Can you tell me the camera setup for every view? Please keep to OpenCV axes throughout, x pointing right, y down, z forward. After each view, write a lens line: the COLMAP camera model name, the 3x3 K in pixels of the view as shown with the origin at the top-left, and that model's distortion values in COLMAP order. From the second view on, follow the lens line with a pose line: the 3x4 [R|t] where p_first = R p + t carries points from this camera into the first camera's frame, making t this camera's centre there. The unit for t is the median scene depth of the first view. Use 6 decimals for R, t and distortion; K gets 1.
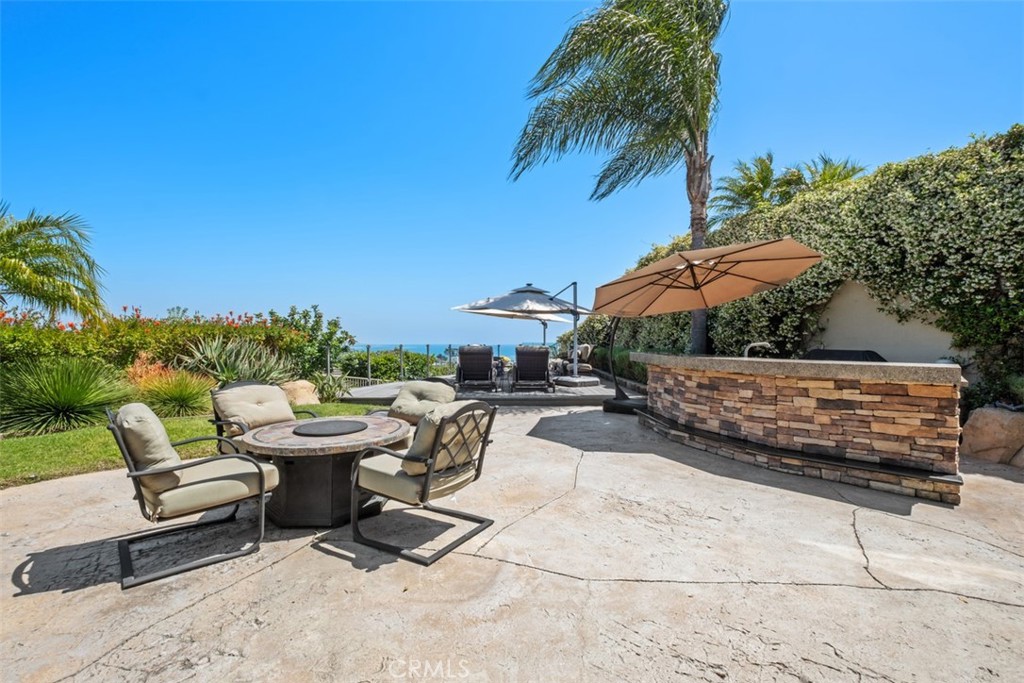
lens RADIAL K [[435.1, 0, 512.3], [0, 435.1, 334.8], [0, 0, 1]] dist [-0.000882, -0.003315]
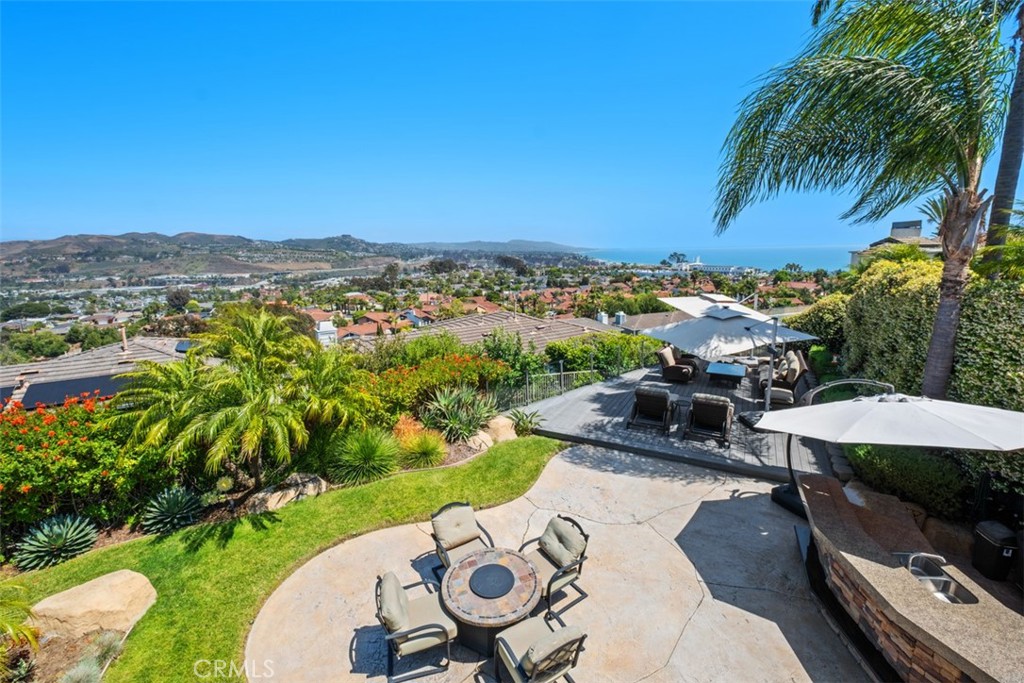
lens RADIAL K [[435.1, 0, 514.3], [0, 435.1, 336.9], [0, 0, 1]] dist [-0.000882, -0.003315]
pose [[0.882112, 0.077329, -0.464648, 0.242232], [0.023571, 0.977950, 0.207504, -0.769743], [0.470449, -0.193994, 0.860839, -0.088892]]
